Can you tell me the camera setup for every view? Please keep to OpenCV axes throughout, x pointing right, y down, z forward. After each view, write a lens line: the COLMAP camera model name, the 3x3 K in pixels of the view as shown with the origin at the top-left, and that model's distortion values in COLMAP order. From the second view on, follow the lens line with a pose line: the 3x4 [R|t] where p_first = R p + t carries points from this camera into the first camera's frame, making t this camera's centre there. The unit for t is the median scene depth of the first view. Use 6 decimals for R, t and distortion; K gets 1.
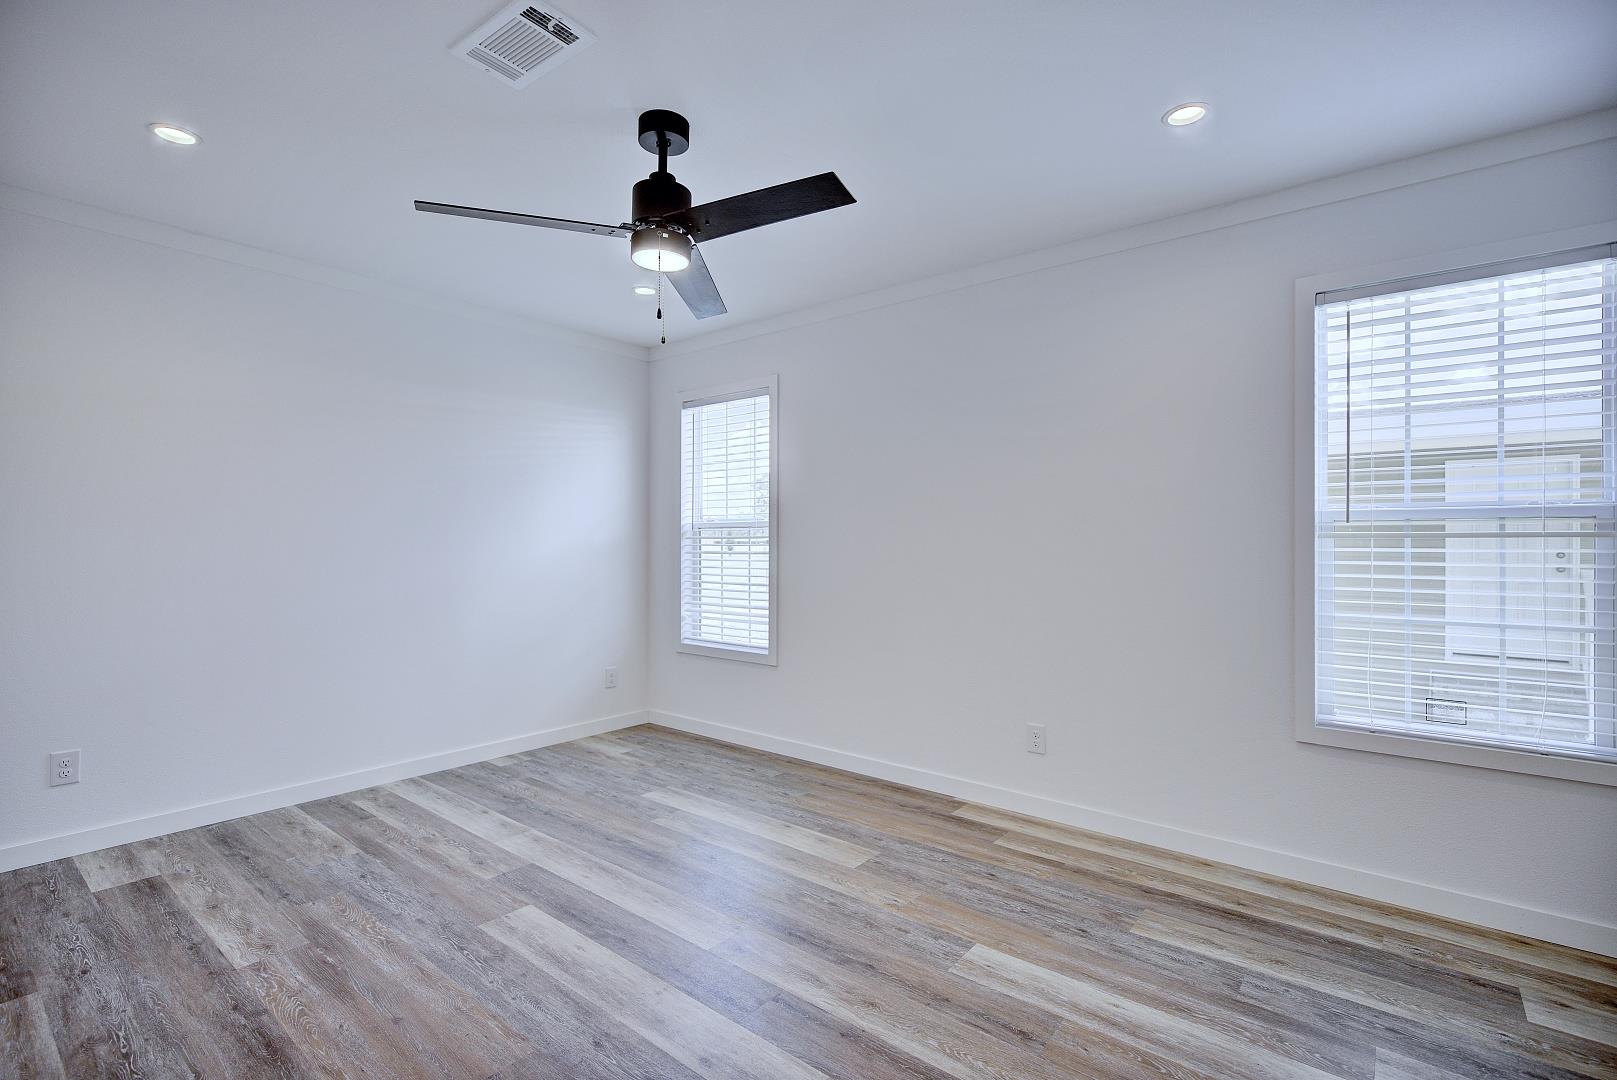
lens RADIAL K [[753.0, 0, 803.8], [0, 753.0, 540.3], [0, 0, 1]] dist [-0.001875, -0.000208]
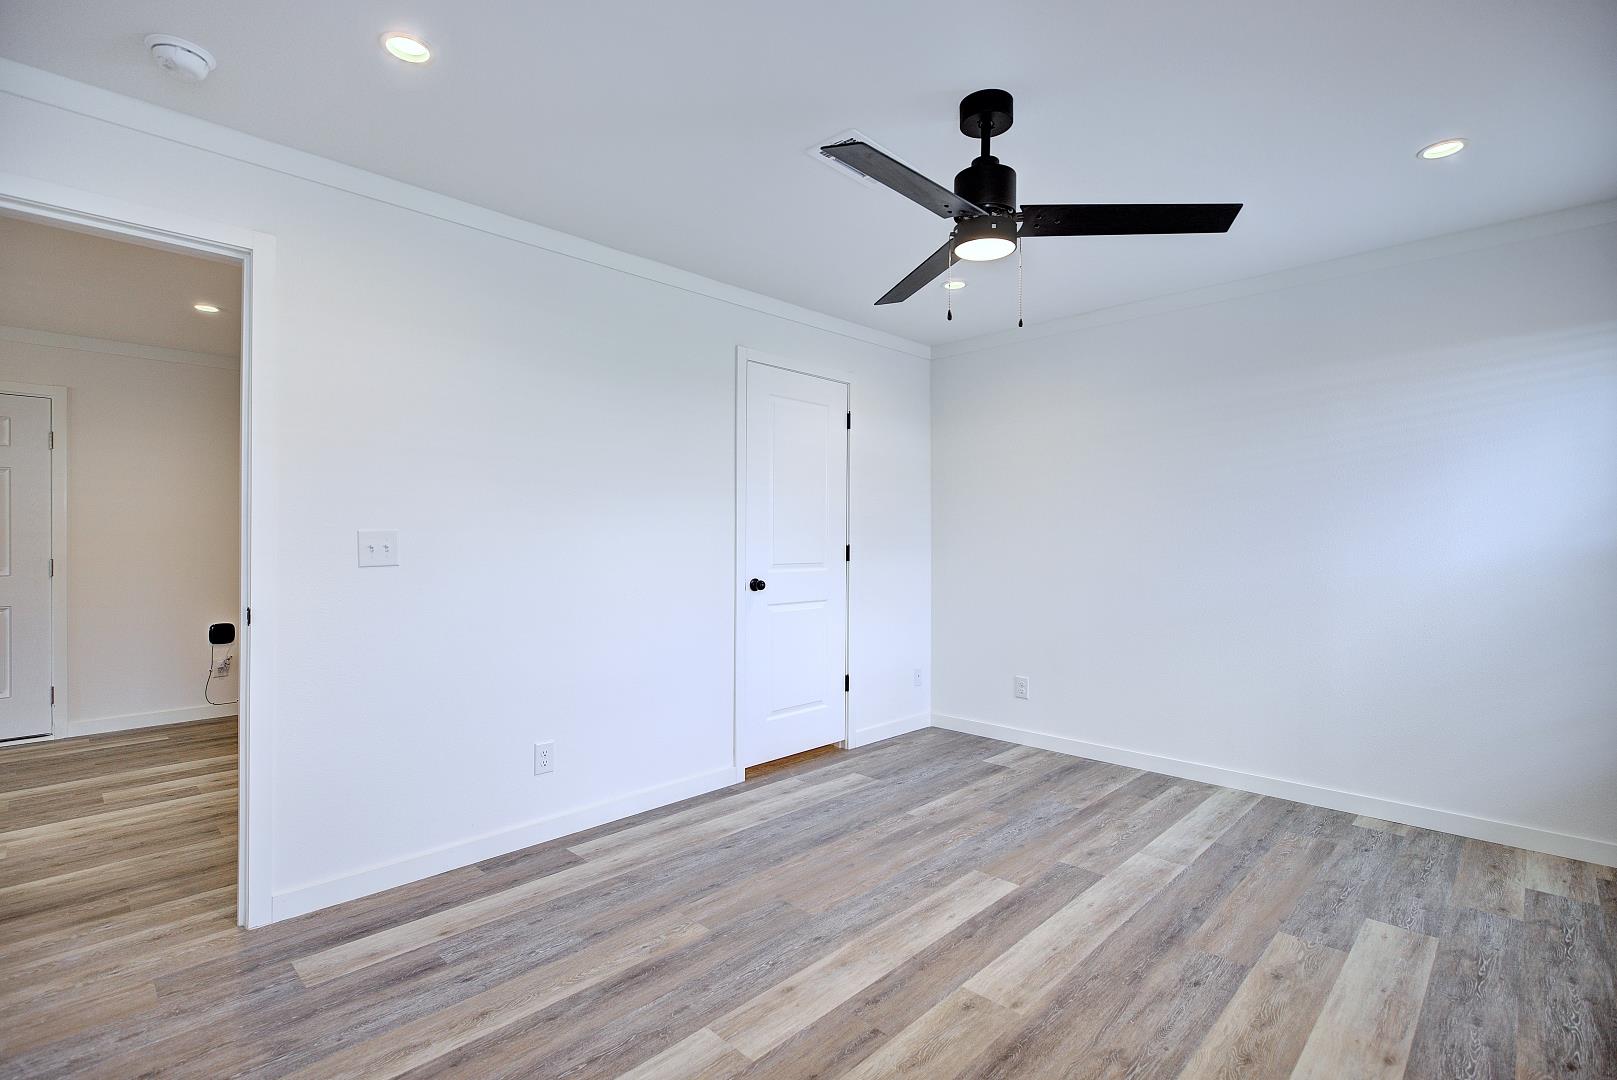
lens RADIAL K [[753.0, 0, 803.8], [0, 753.0, 540.3], [0, 0, 1]] dist [-0.001875, -0.000208]
pose [[-0.093990, -0.003719, -0.995566, 0.668477], [0.000571, 0.999993, -0.003790, 0.000376], [0.995573, -0.000925, -0.093987, 0.734957]]
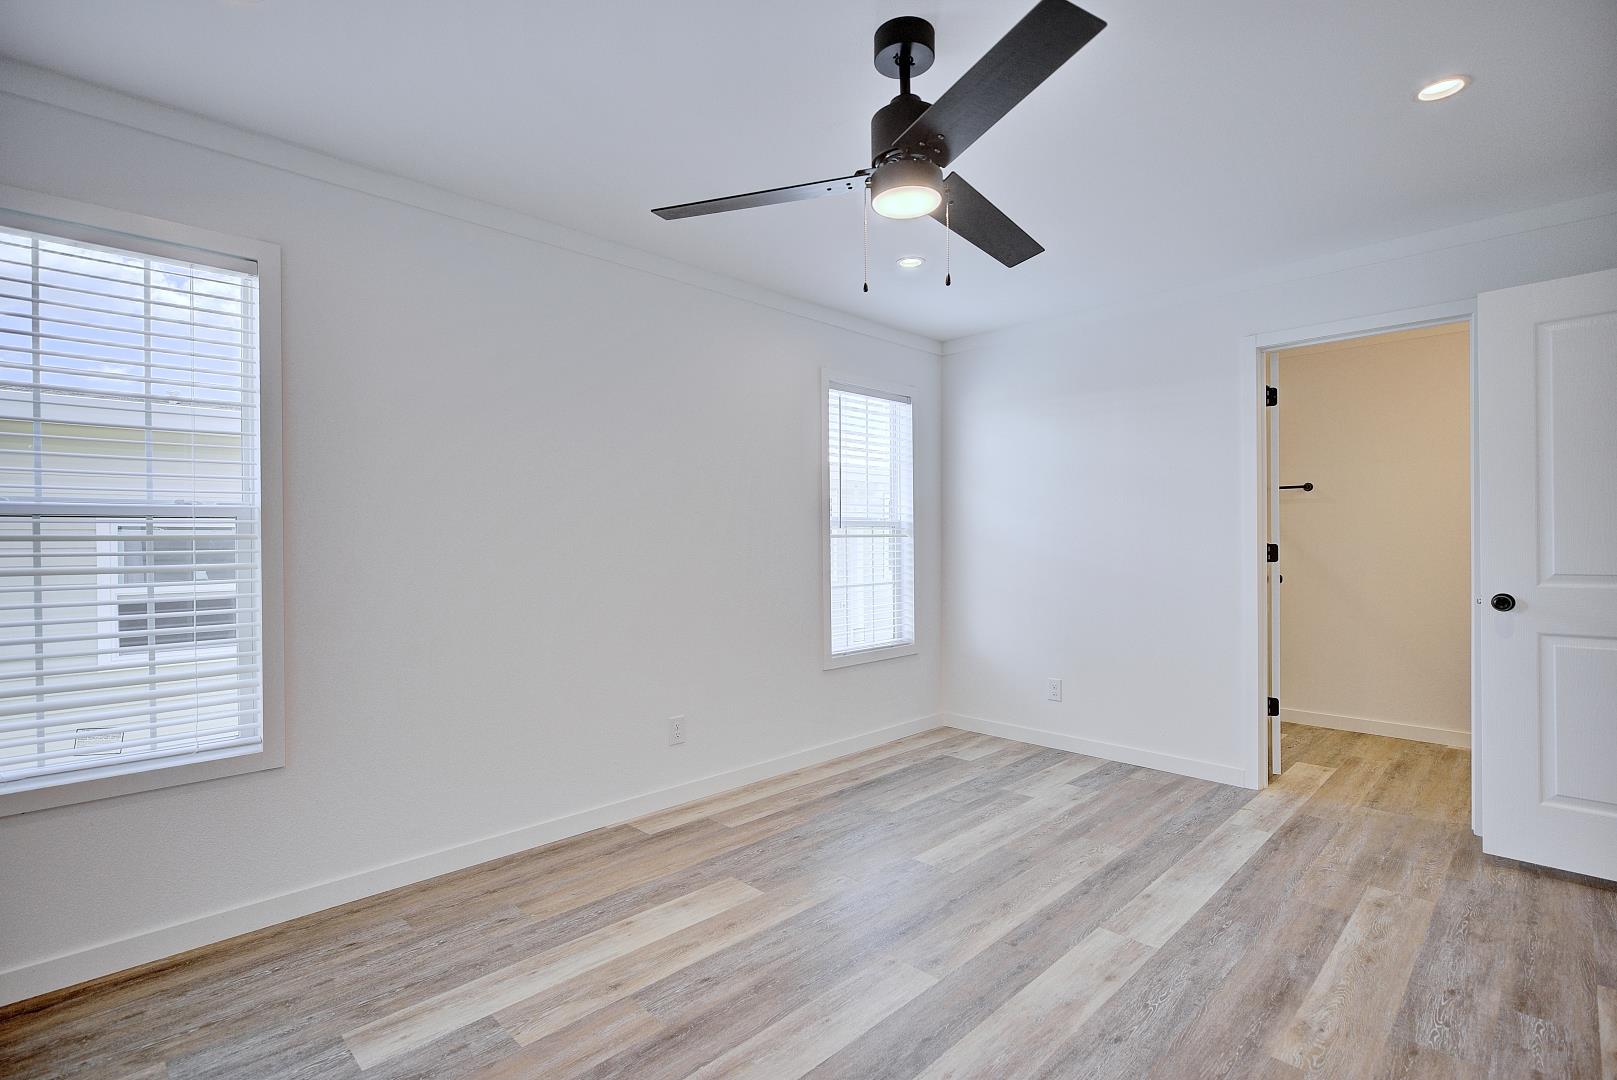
lens RADIAL K [[762.4, 0, 807.4], [0, 762.4, 542.7], [0, 0, 1]] dist [-0.003142, -0.000411]
pose [[0.098246, -0.006980, 0.995138, -0.886627], [0.003838, 0.999971, 0.006635, -0.003029], [-0.995155, 0.003167, 0.098270, 0.878091]]
